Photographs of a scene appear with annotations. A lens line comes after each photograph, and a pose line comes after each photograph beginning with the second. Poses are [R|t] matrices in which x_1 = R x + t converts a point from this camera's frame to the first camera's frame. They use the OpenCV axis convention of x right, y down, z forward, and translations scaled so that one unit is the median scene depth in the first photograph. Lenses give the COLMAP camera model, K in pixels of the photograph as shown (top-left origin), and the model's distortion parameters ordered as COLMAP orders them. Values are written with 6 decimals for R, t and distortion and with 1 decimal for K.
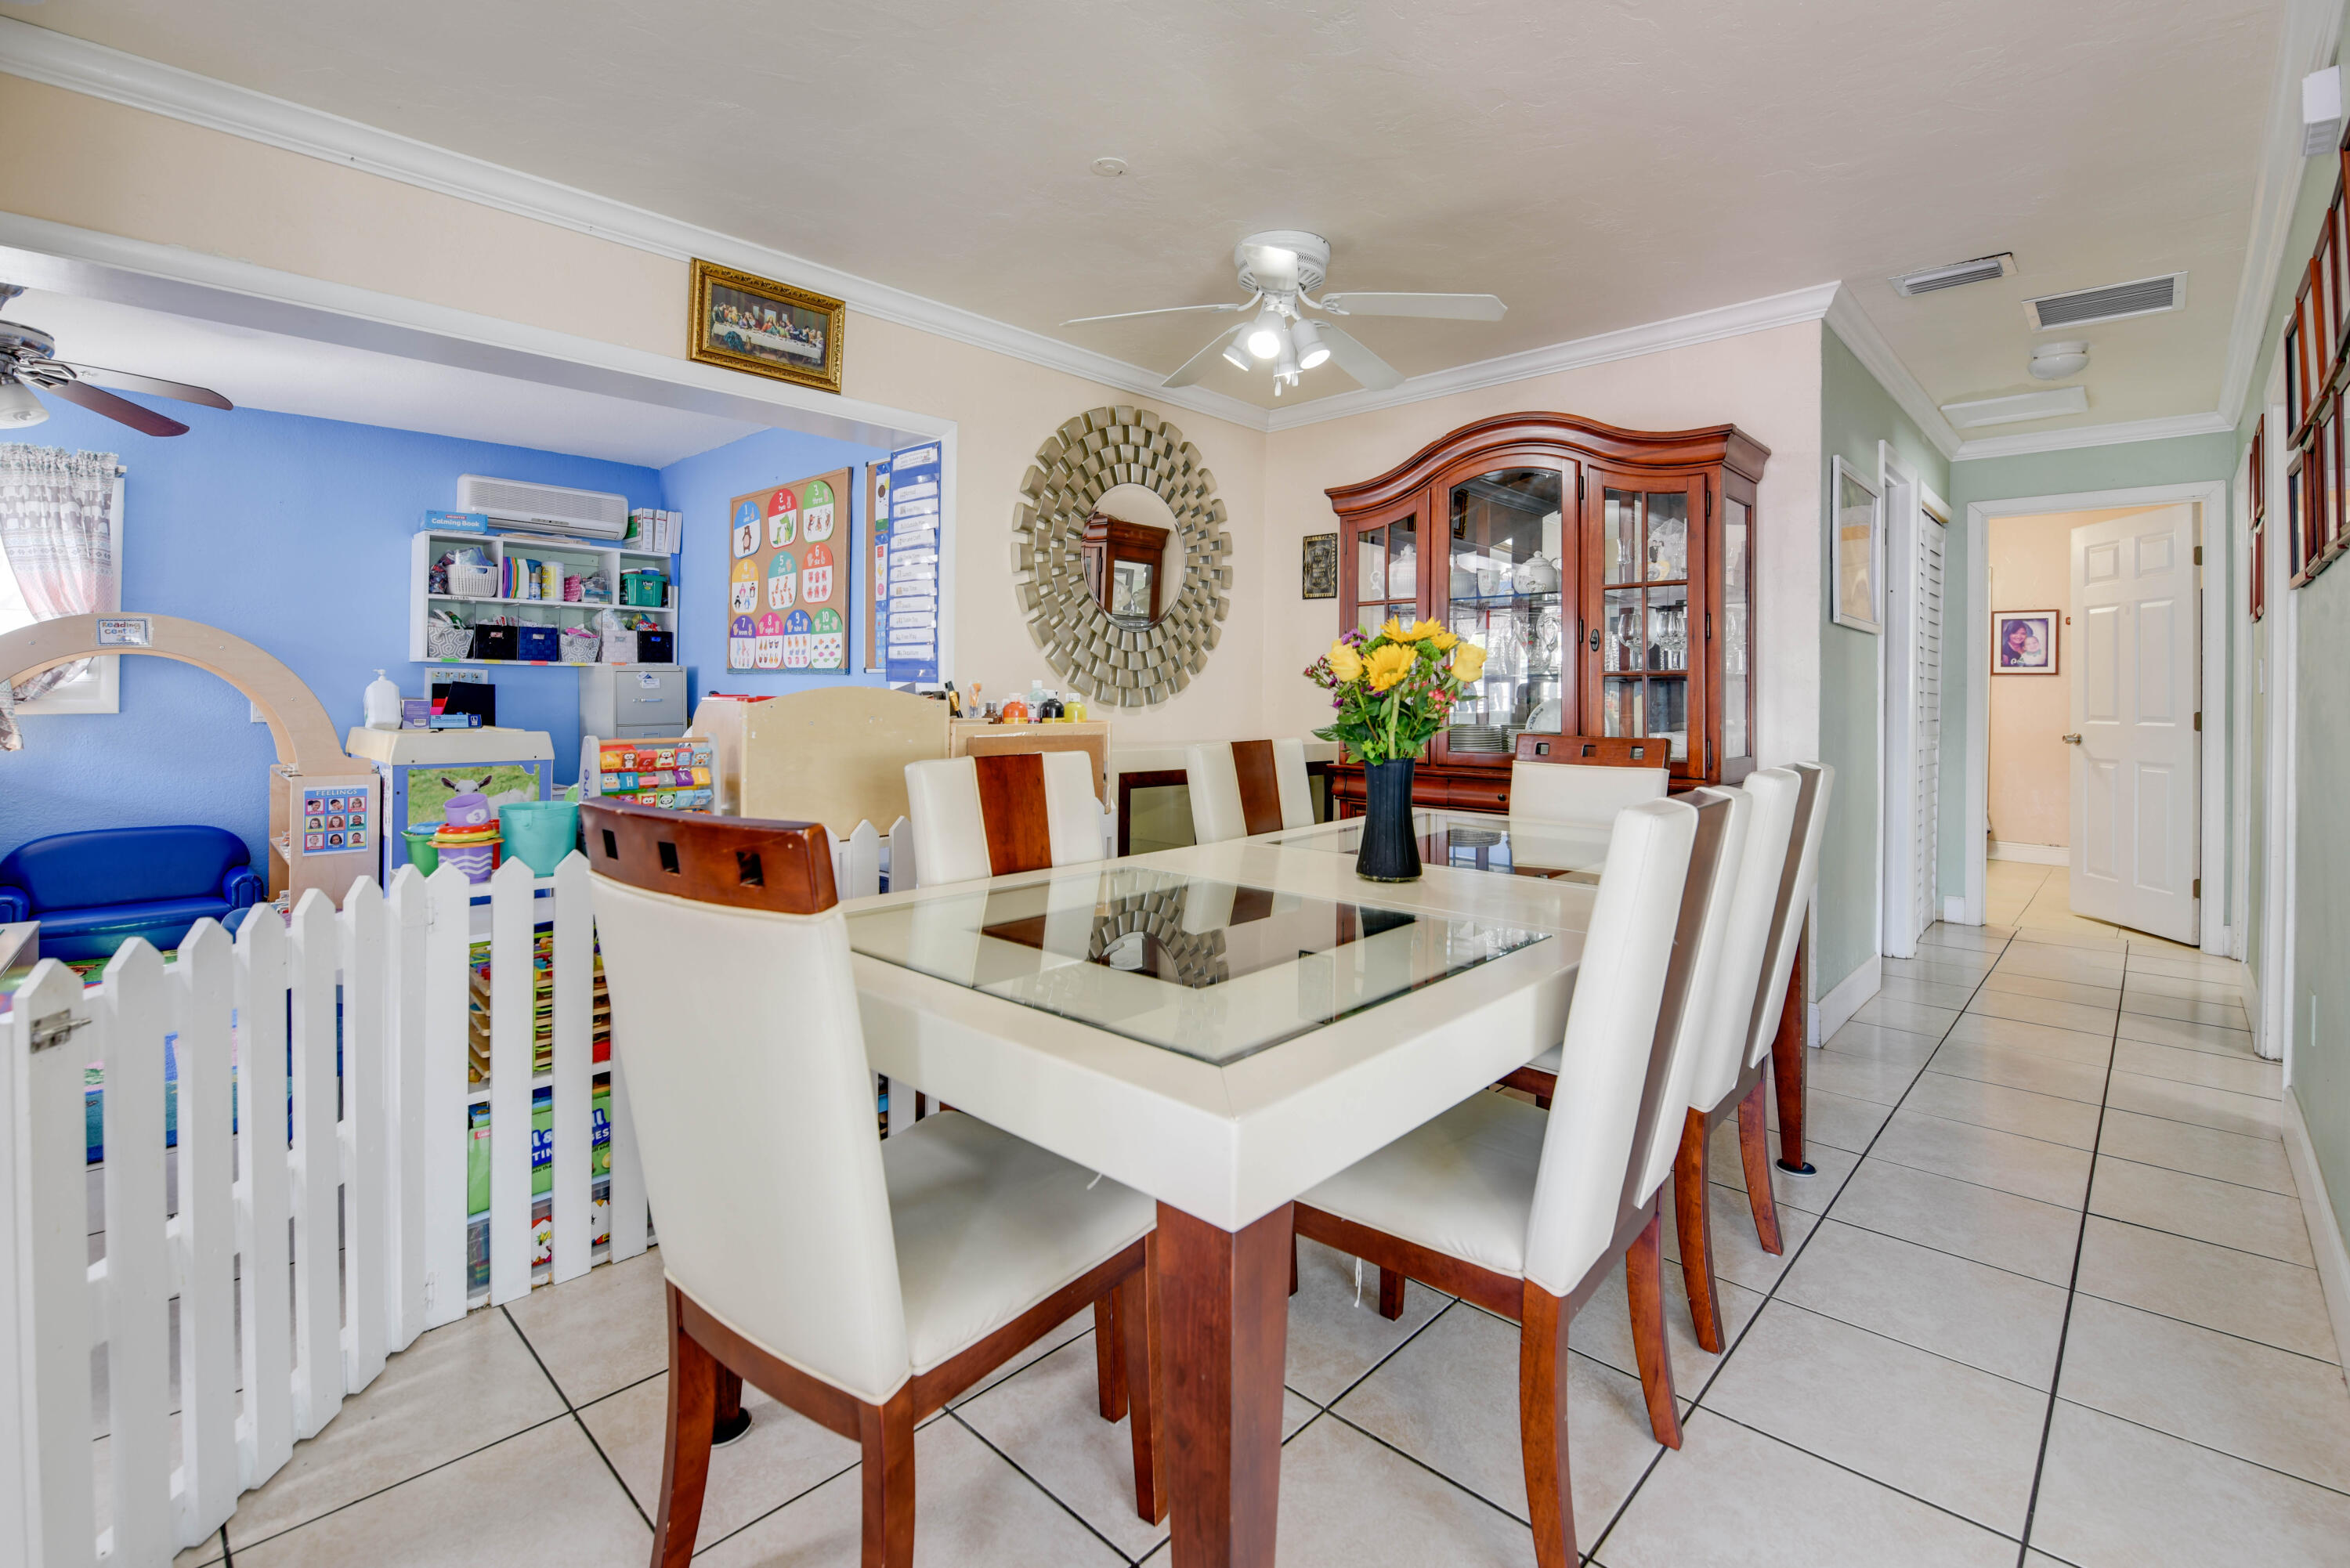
lens RADIAL K [[1032.6, 0, 1215.8], [0, 1032.6, 687.8], [0, 0, 1]] dist [-0.016333, -0.002638]
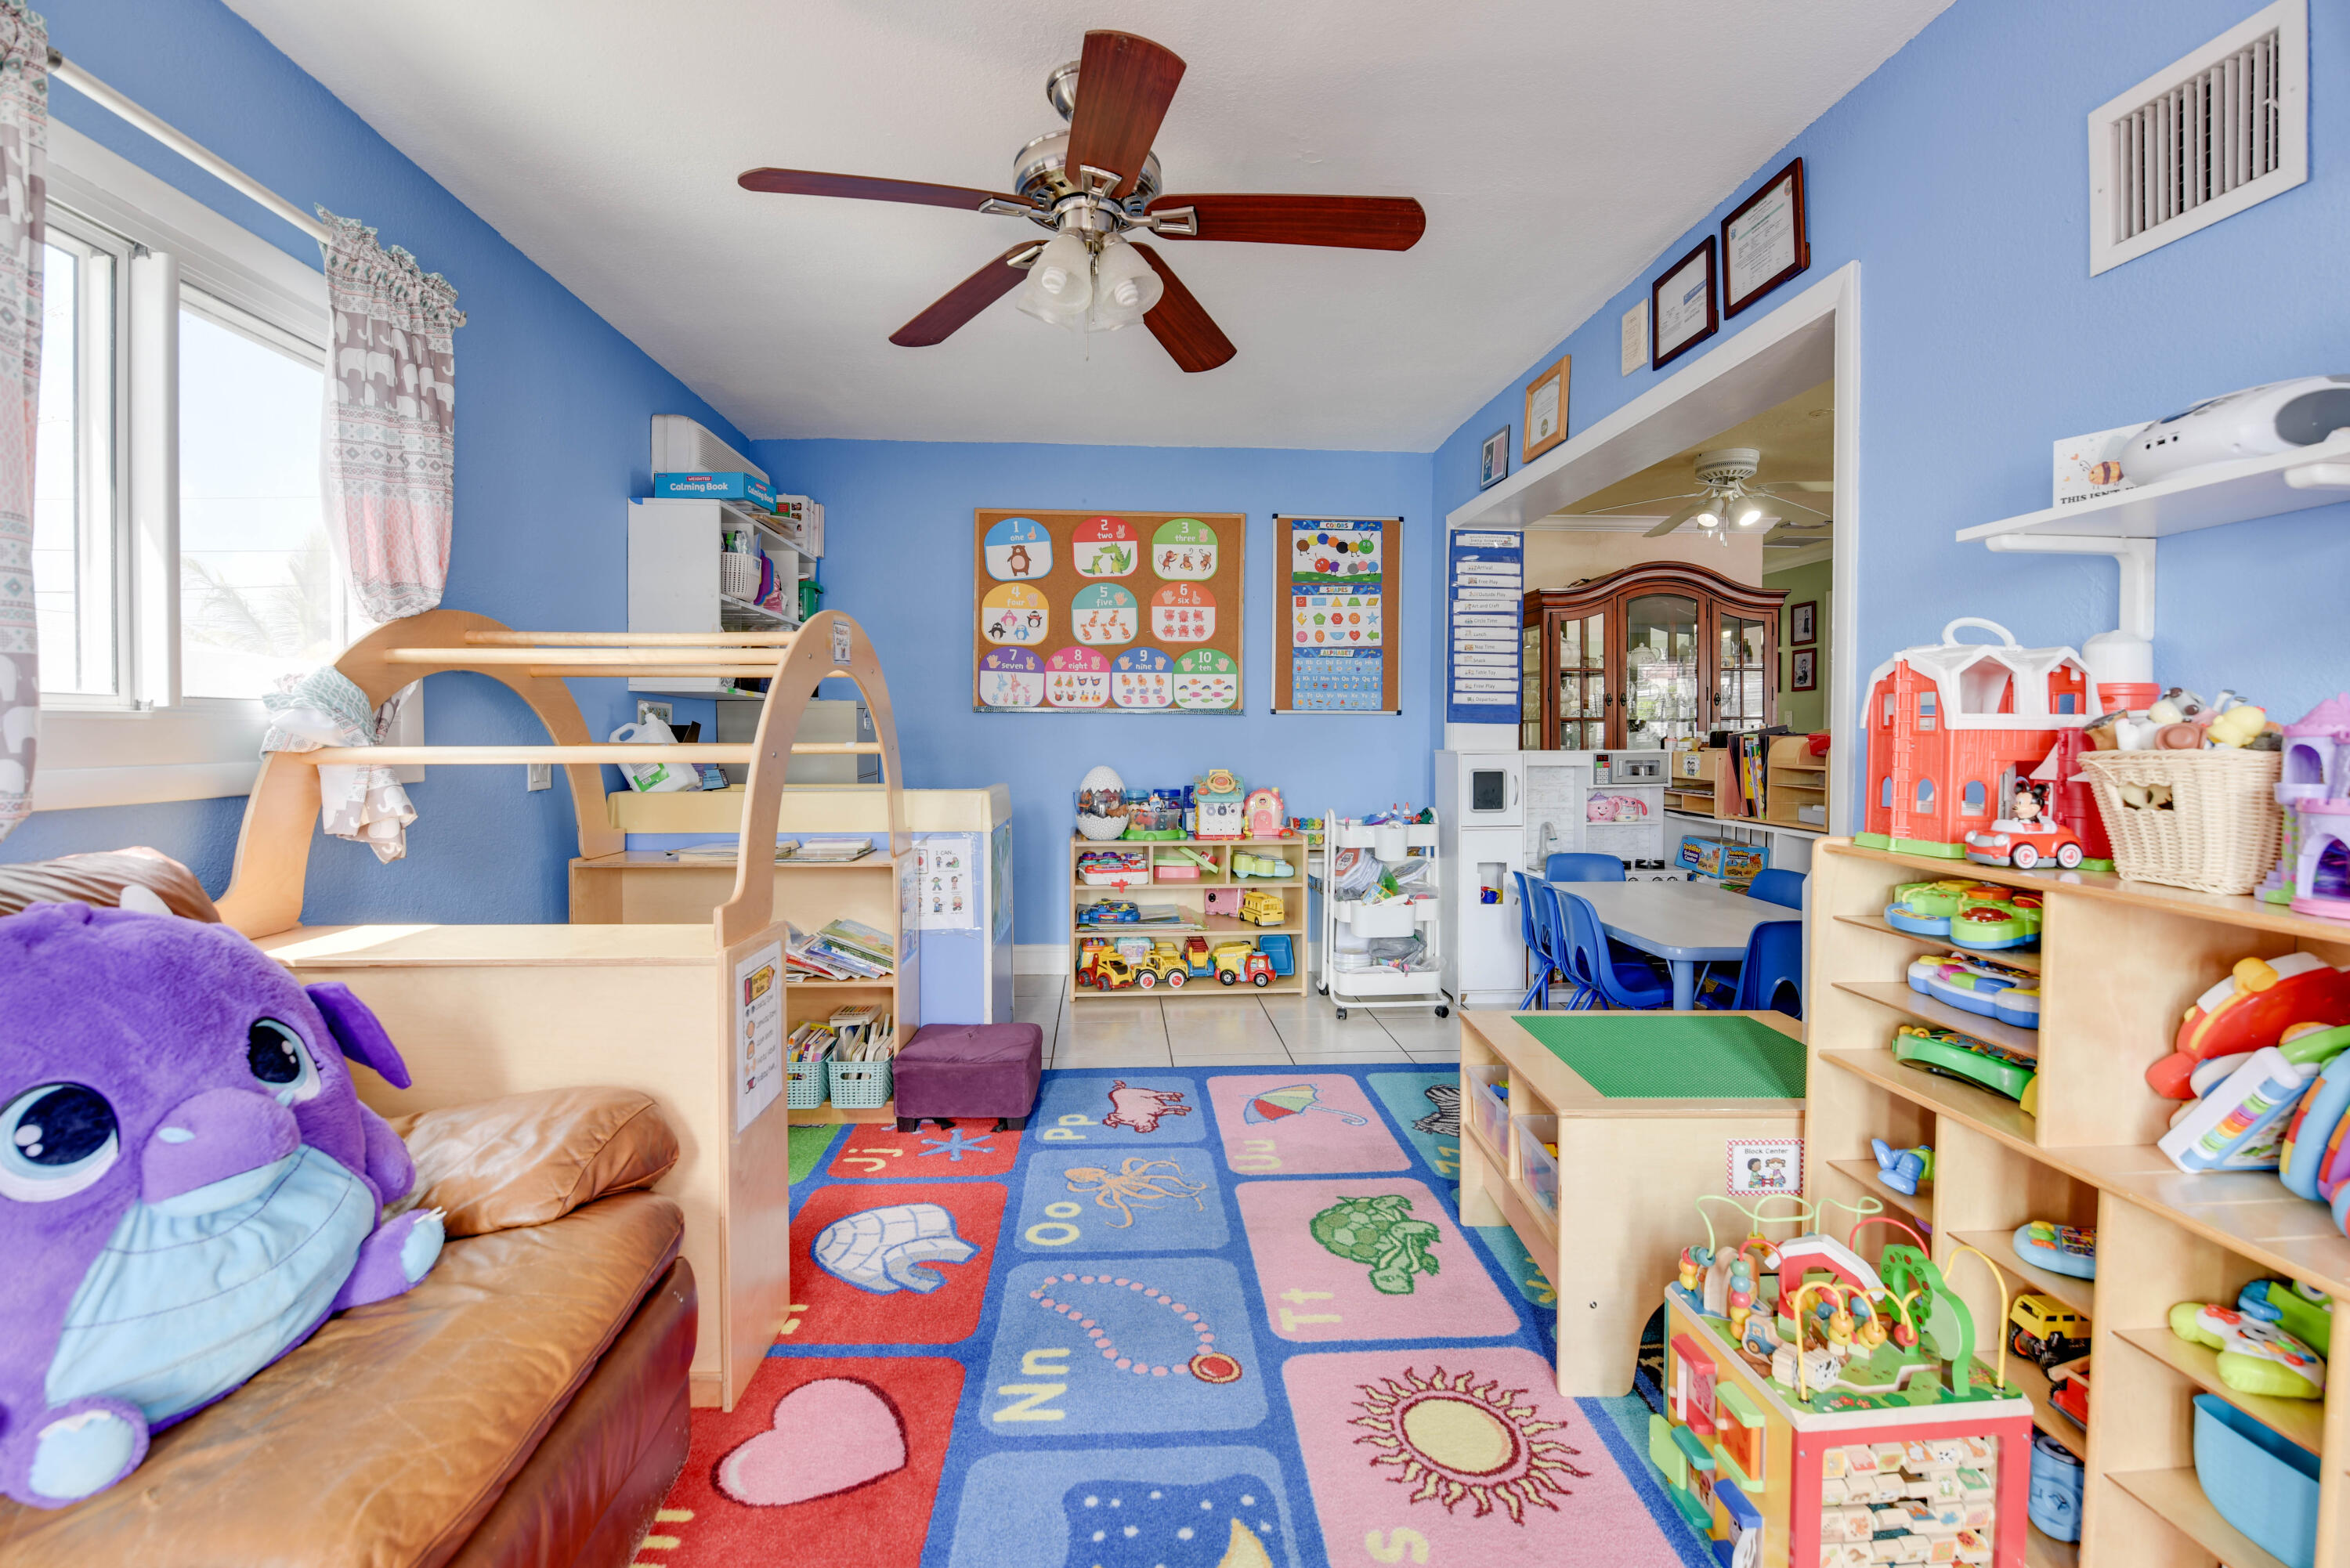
lens RADIAL K [[1032.6, 0, 1174.7], [0, 1032.6, 763.5], [0, 0, 1]] dist [-0.016333, -0.002638]
pose [[0.693601, -0.025740, 0.719900, -1.274270], [0.003609, 0.999473, 0.032259, 0.001568], [-0.720351, -0.019777, 0.693328, 0.366746]]
